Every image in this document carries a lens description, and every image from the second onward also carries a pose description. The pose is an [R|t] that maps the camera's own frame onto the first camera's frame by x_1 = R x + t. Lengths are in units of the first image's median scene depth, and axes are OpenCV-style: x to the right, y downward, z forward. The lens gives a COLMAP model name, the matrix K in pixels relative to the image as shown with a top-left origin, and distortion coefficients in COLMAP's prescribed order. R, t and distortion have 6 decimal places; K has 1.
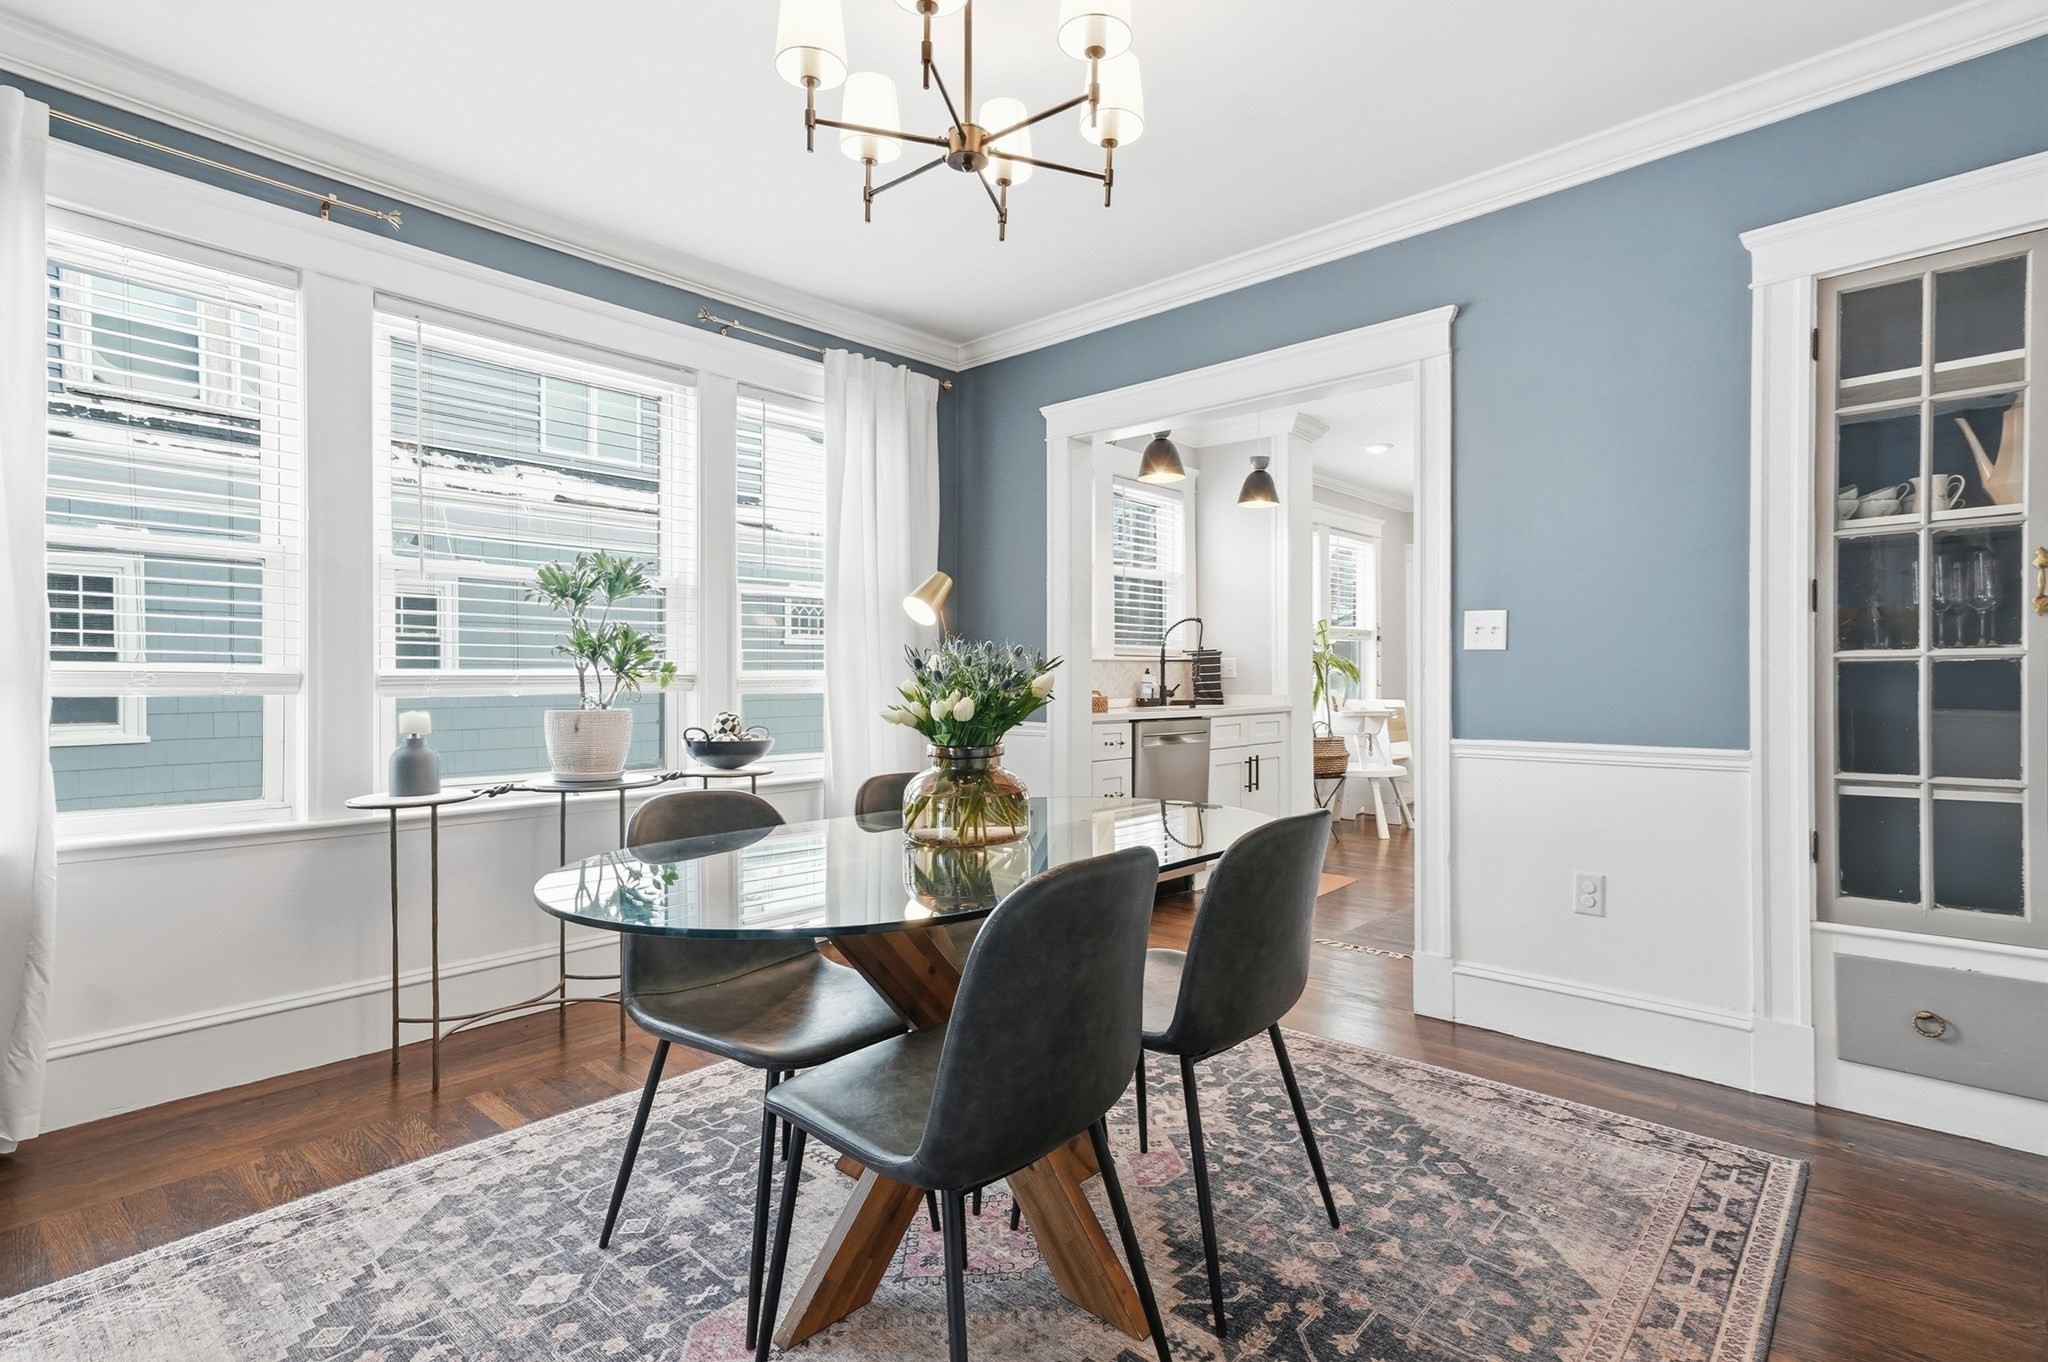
lens RADIAL K [[975.6, 0, 983.2], [0, 975.6, 678.9], [0, 0, 1]] dist [-0.000872, 0.000659]
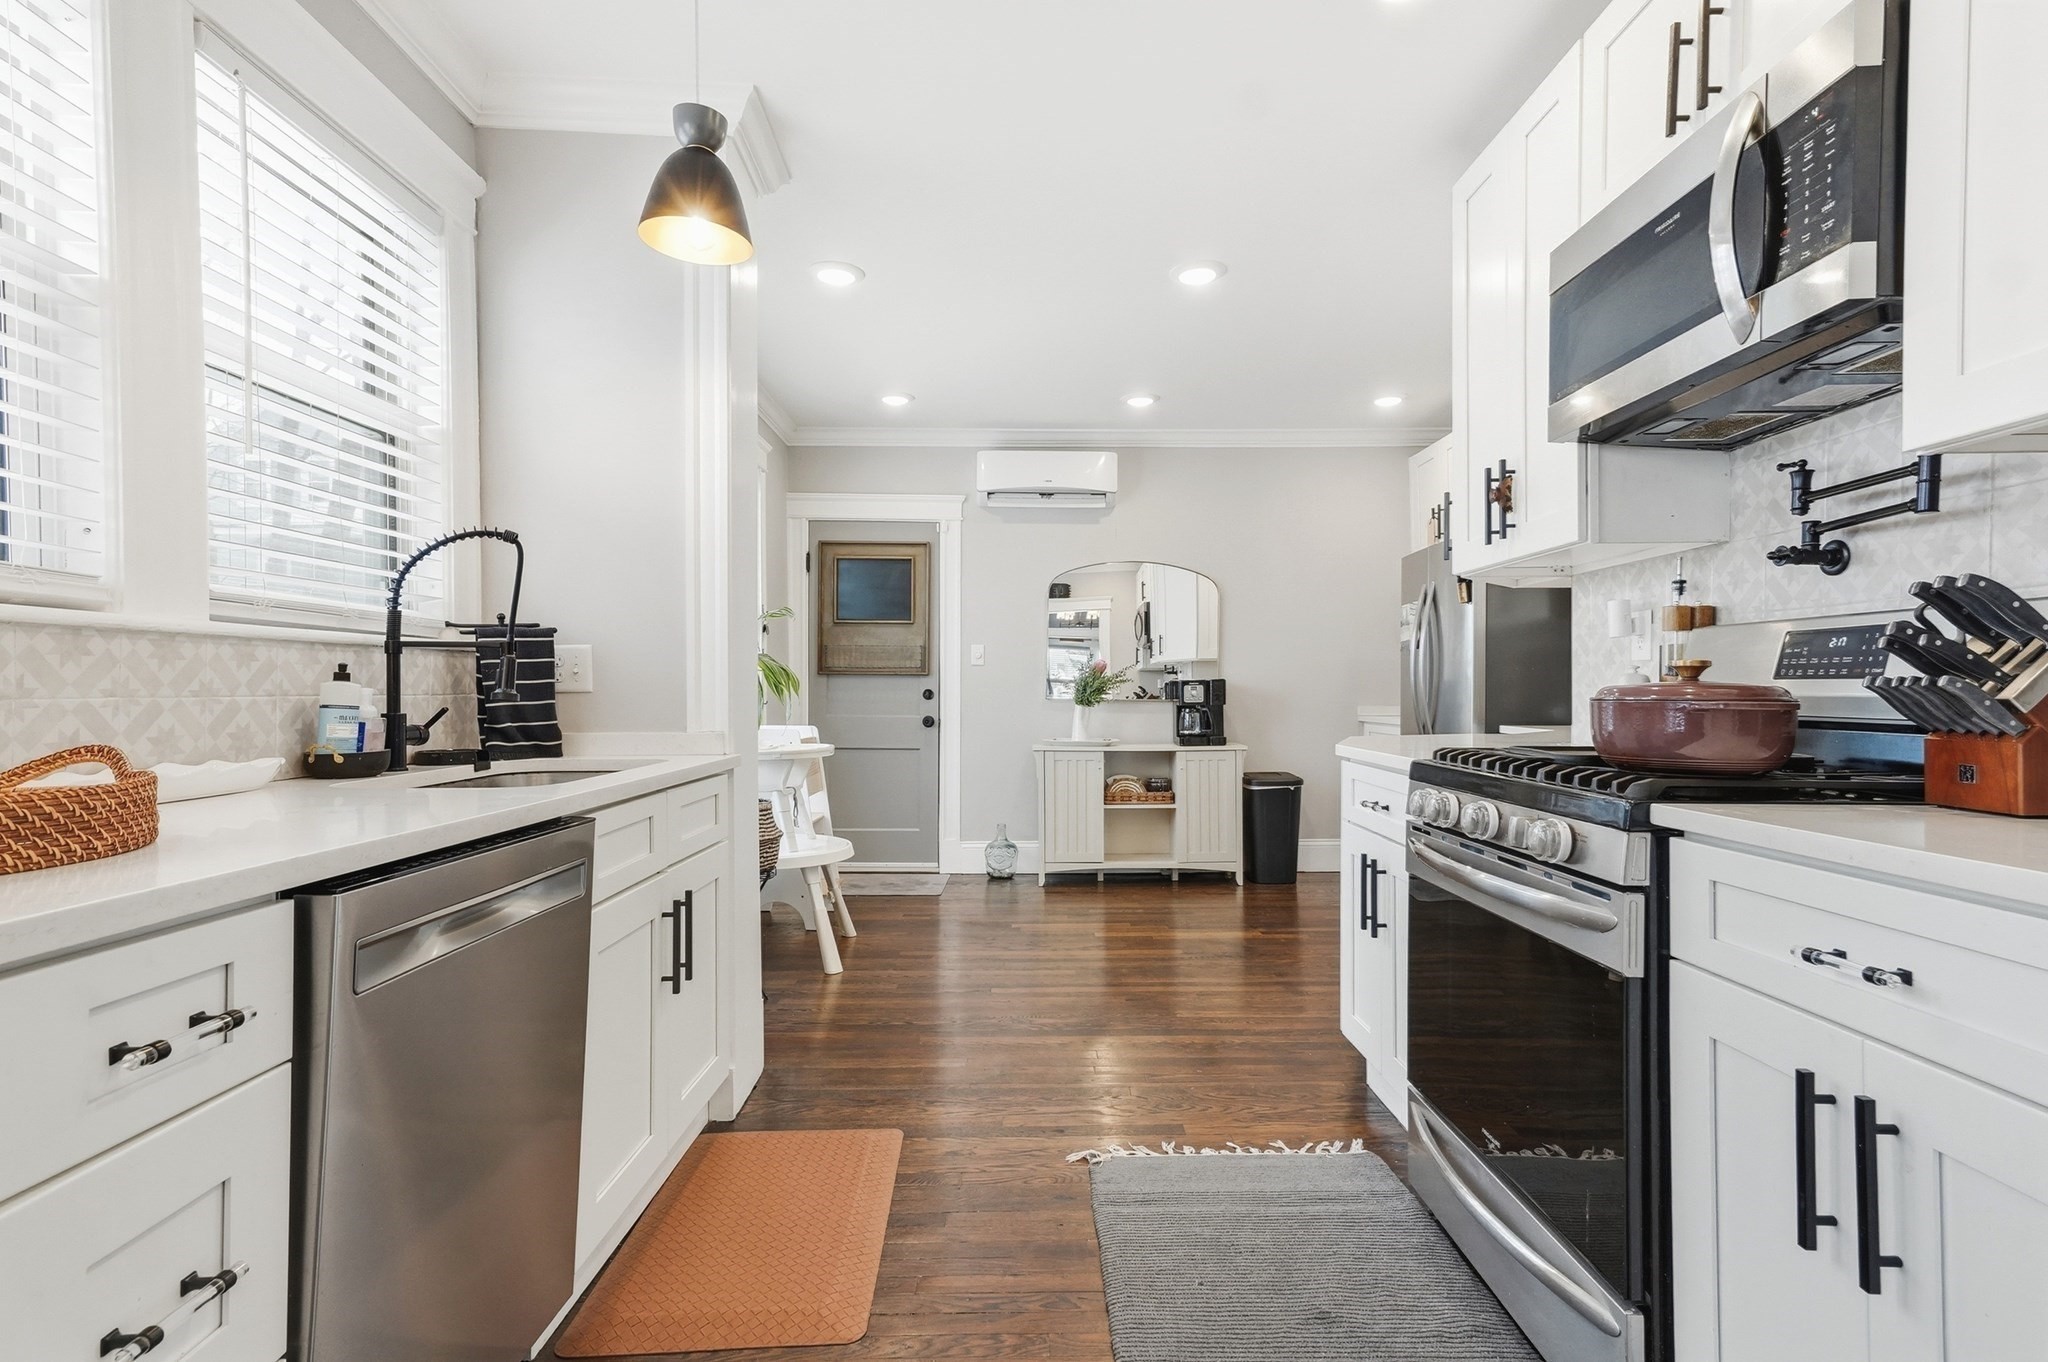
lens RADIAL K [[1012.9, 0, 1027.1], [0, 1012.9, 692.7], [0, 0, 1]] dist [0.019482, 0.008692]
pose [[0.707158, -0.000336, 0.707055, 0.085538], [-0.000199, 1.000000, 0.000675, -0.000954], [-0.707055, -0.000618, 0.707158, 0.582430]]
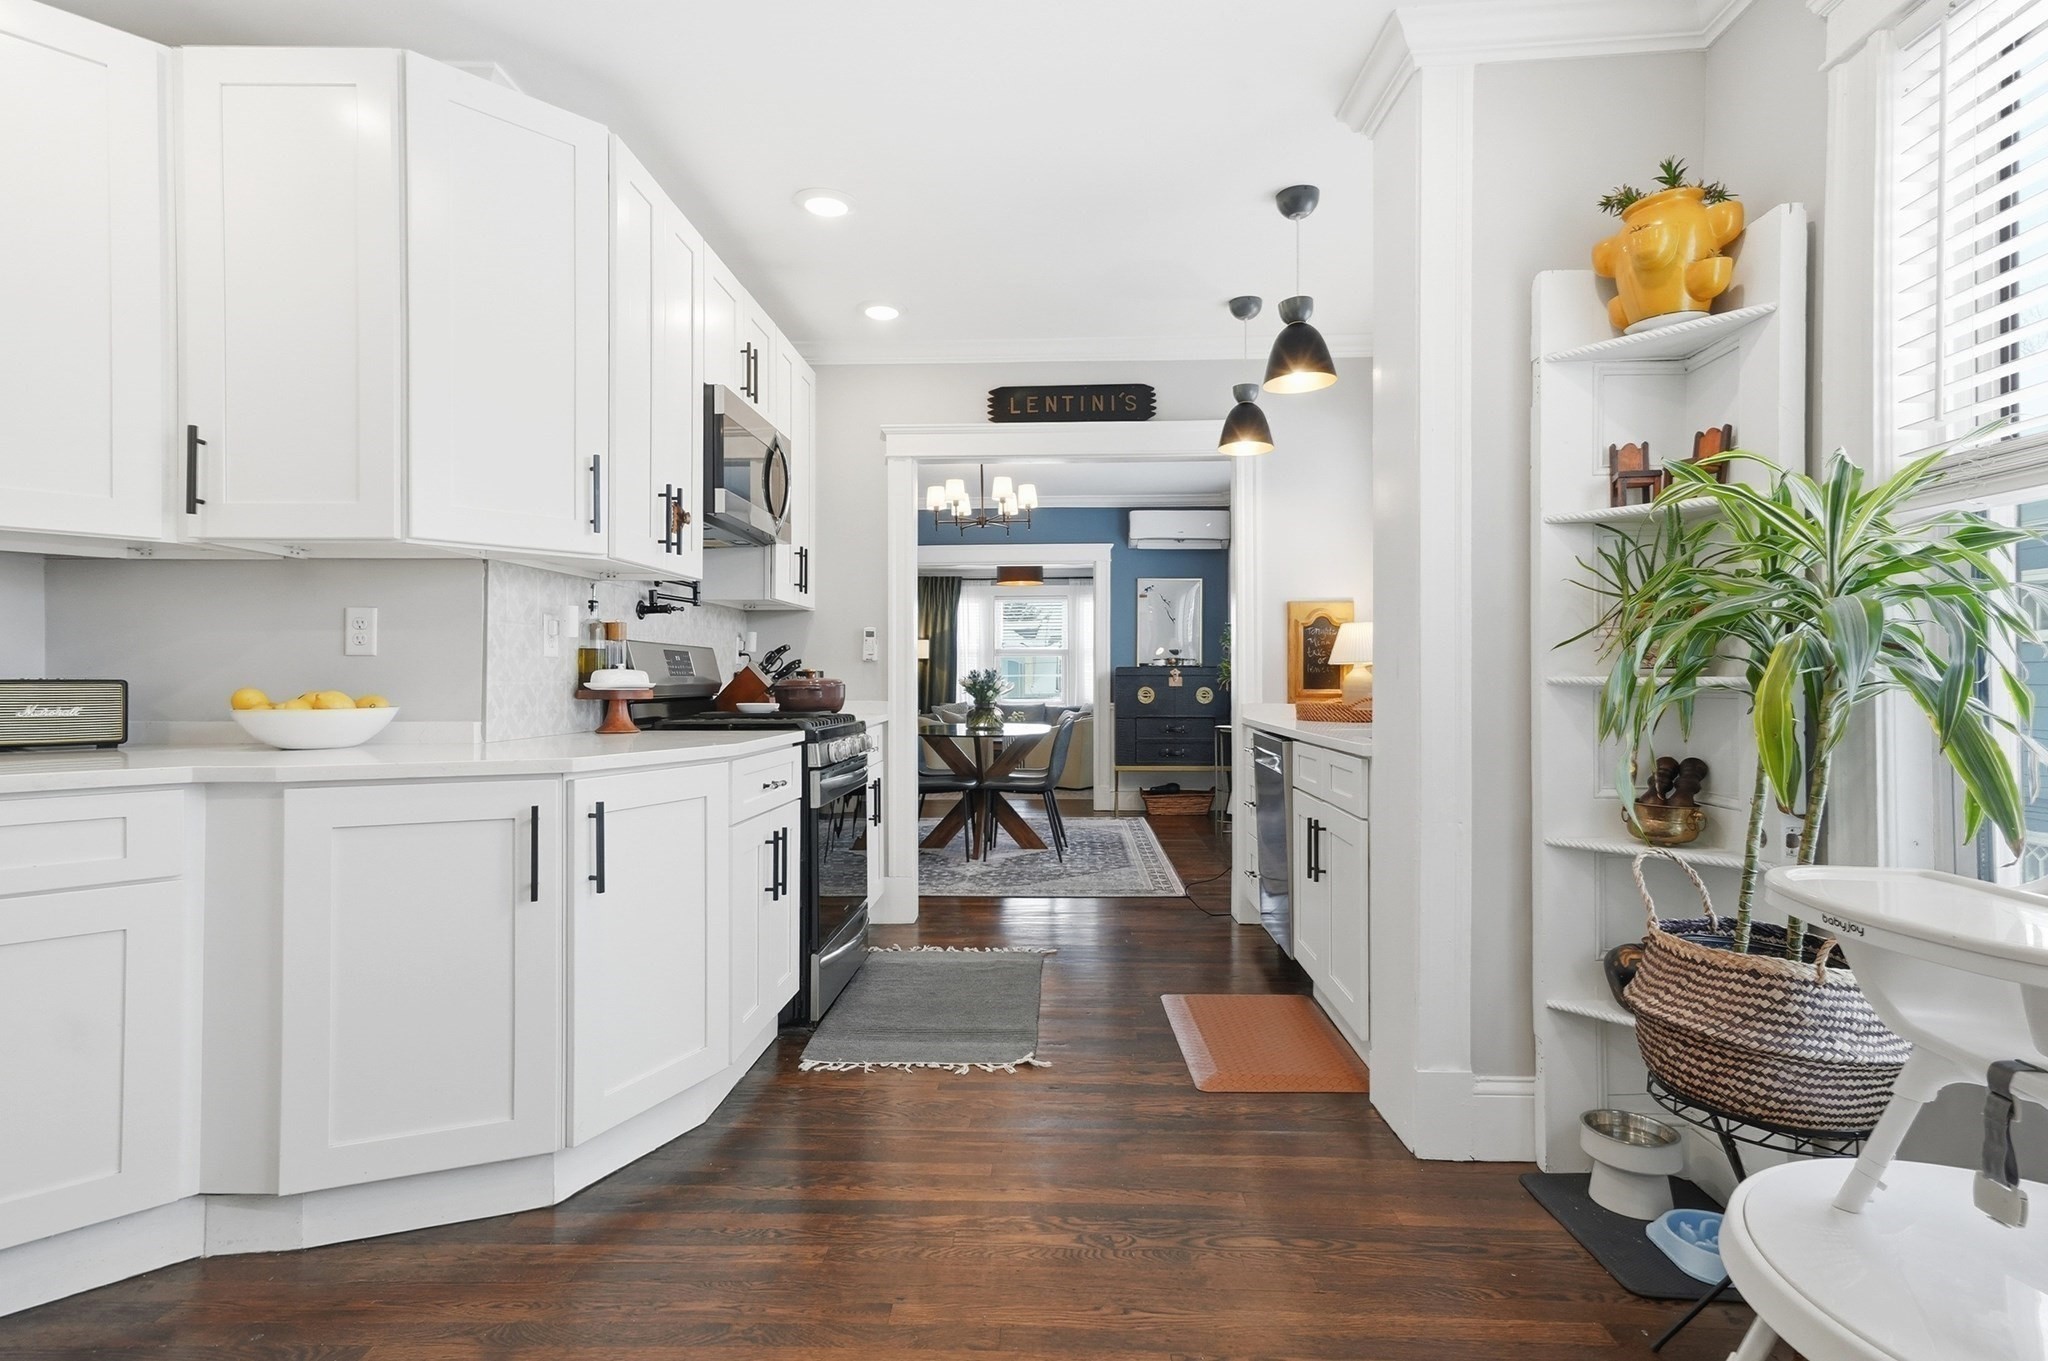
lens RADIAL K [[1012.9, 0, 1031.2], [0, 1012.9, 671.8], [0, 0, 1]] dist [0.019482, 0.008692]
pose [[-0.736580, -0.000046, -0.676350, 0.744536], [0.002832, 0.999991, -0.003153, -0.005121], [0.676344, -0.004238, -0.736573, 1.236155]]
